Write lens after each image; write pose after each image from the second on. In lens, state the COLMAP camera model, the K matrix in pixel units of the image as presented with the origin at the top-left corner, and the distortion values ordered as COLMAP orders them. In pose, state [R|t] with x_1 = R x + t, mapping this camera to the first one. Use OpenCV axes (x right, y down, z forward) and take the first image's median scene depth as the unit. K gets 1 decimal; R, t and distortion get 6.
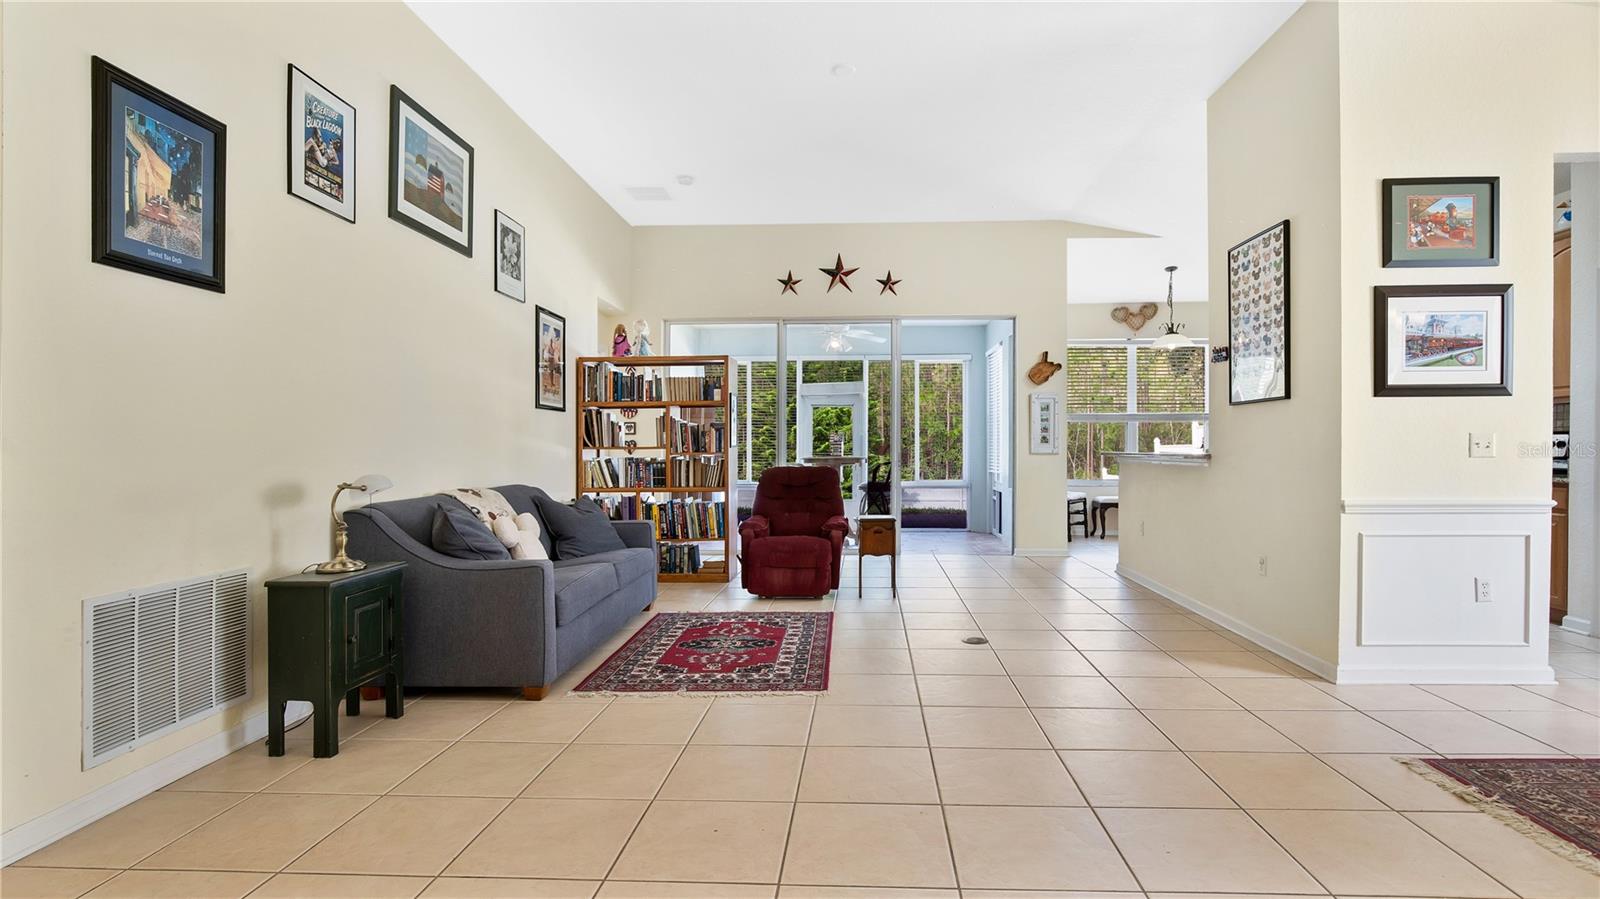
lens RADIAL K [[781.1, 0, 800.0], [0, 781.1, 449.5], [0, 0, 1]] dist [0.000933, 0.000168]
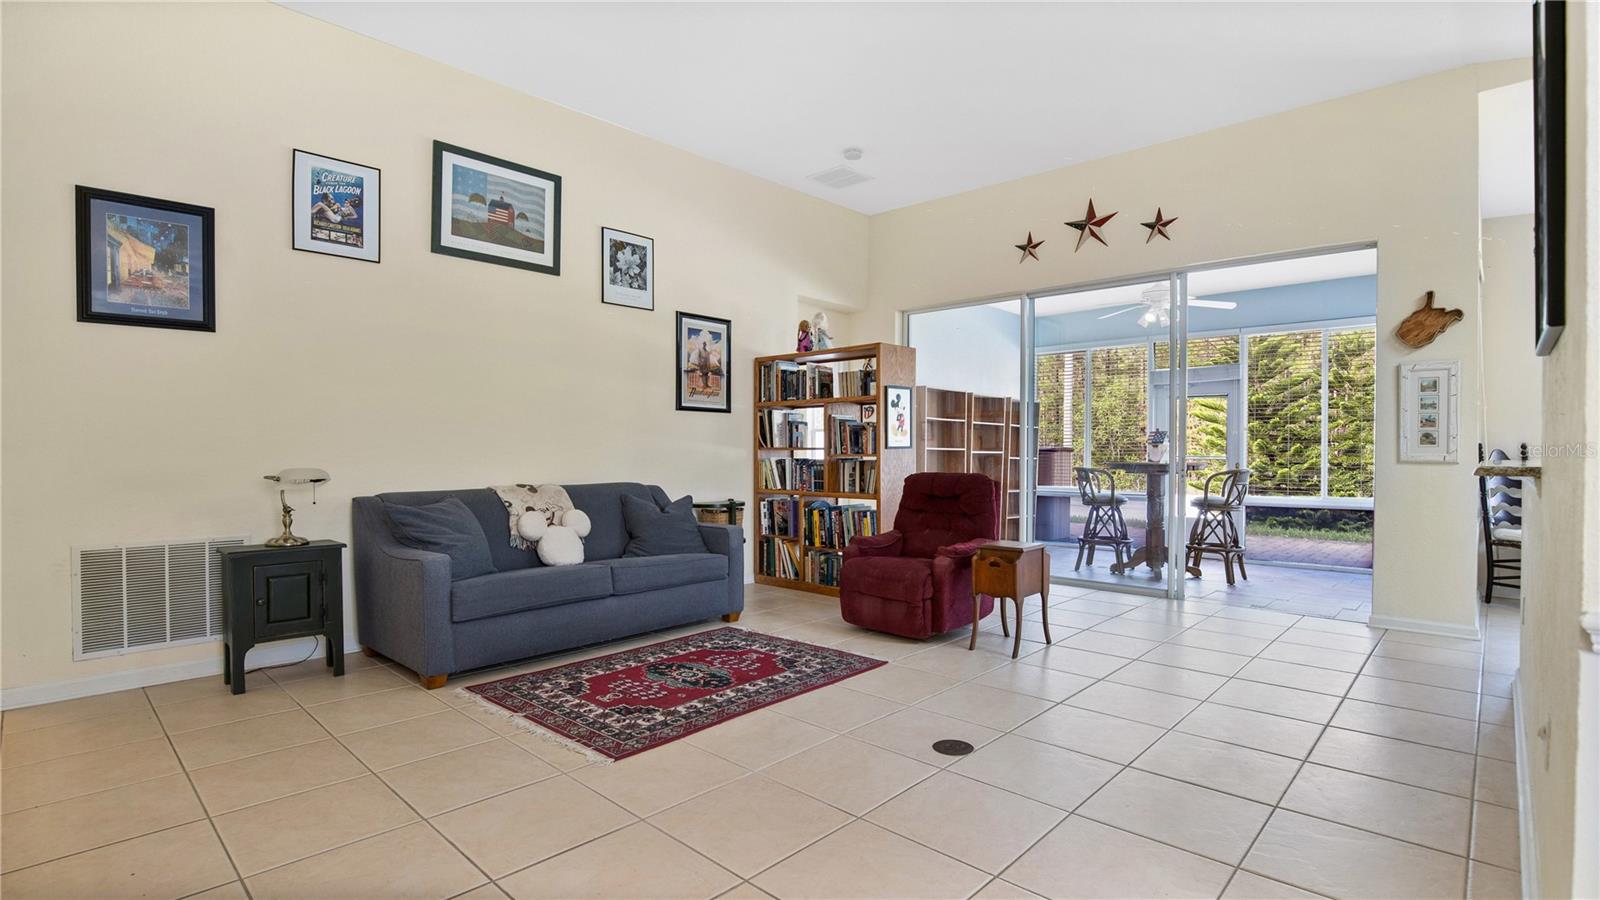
lens RADIAL K [[732.3, 0, 800.0], [0, 732.3, 450.0], [0, 0, 1]] dist [-0.035464, 0.000100]
pose [[0.751347, 0.006682, -0.659873, 0.602885], [-0.006636, 0.999975, 0.002570, -0.004694], [0.659874, 0.002448, 0.751372, 0.532392]]
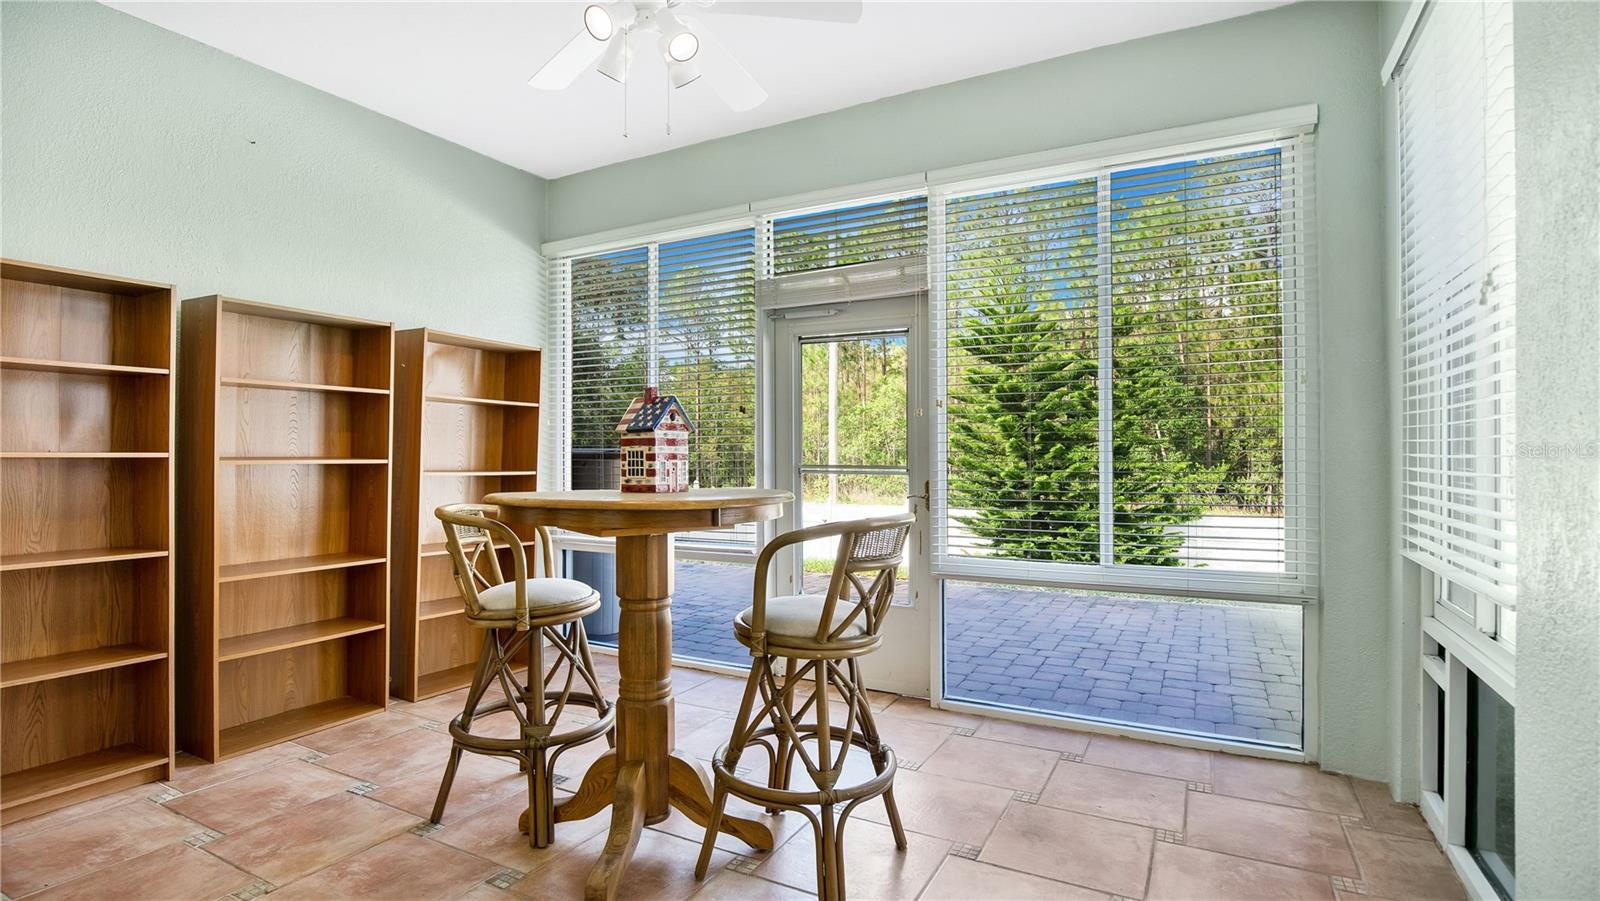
lens RADIAL K [[781.1, 0, 800.0], [0, 781.1, 450.5], [0, 0, 1]] dist [0.000933, 0.000168]
pose [[0.903614, -0.005383, -0.428313, 0.474496], [0.004072, 0.999984, -0.003976, -0.010183], [0.428328, 0.001849, 0.903622, 1.898270]]
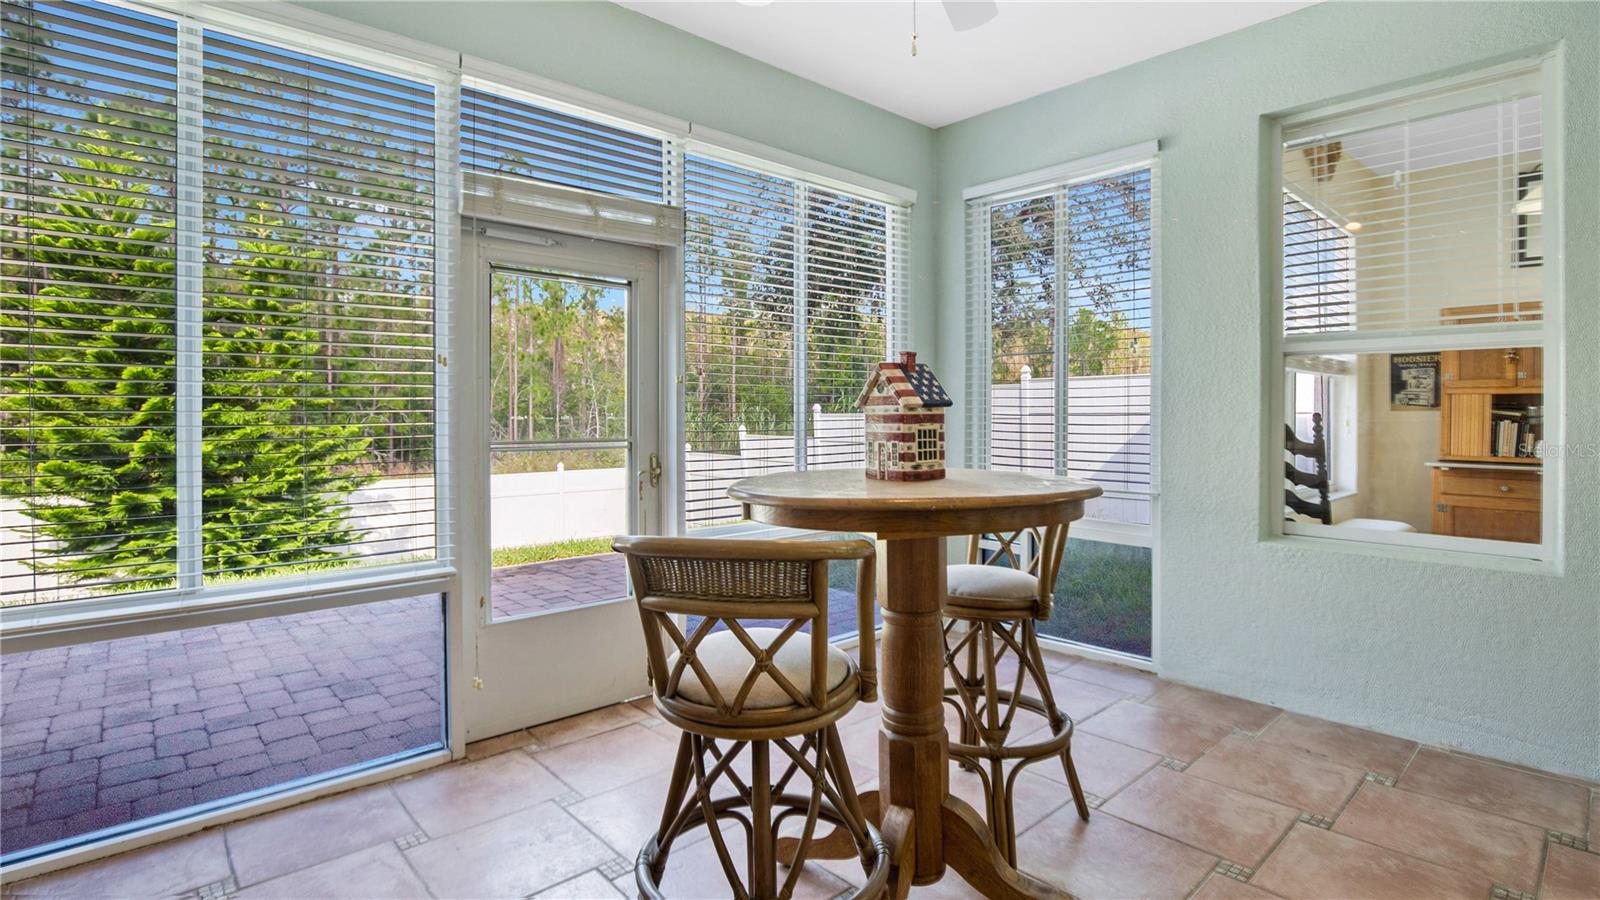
lens RADIAL K [[774.8, 0, 796.8], [0, 774.8, 410.3], [0, 0, 1]] dist [-0.000737, 0.000086]
pose [[0.715219, 0.004420, 0.698886, -0.196982], [-0.003882, 0.999990, -0.002351, -0.021128], [-0.698889, -0.001032, 0.715229, 2.081185]]
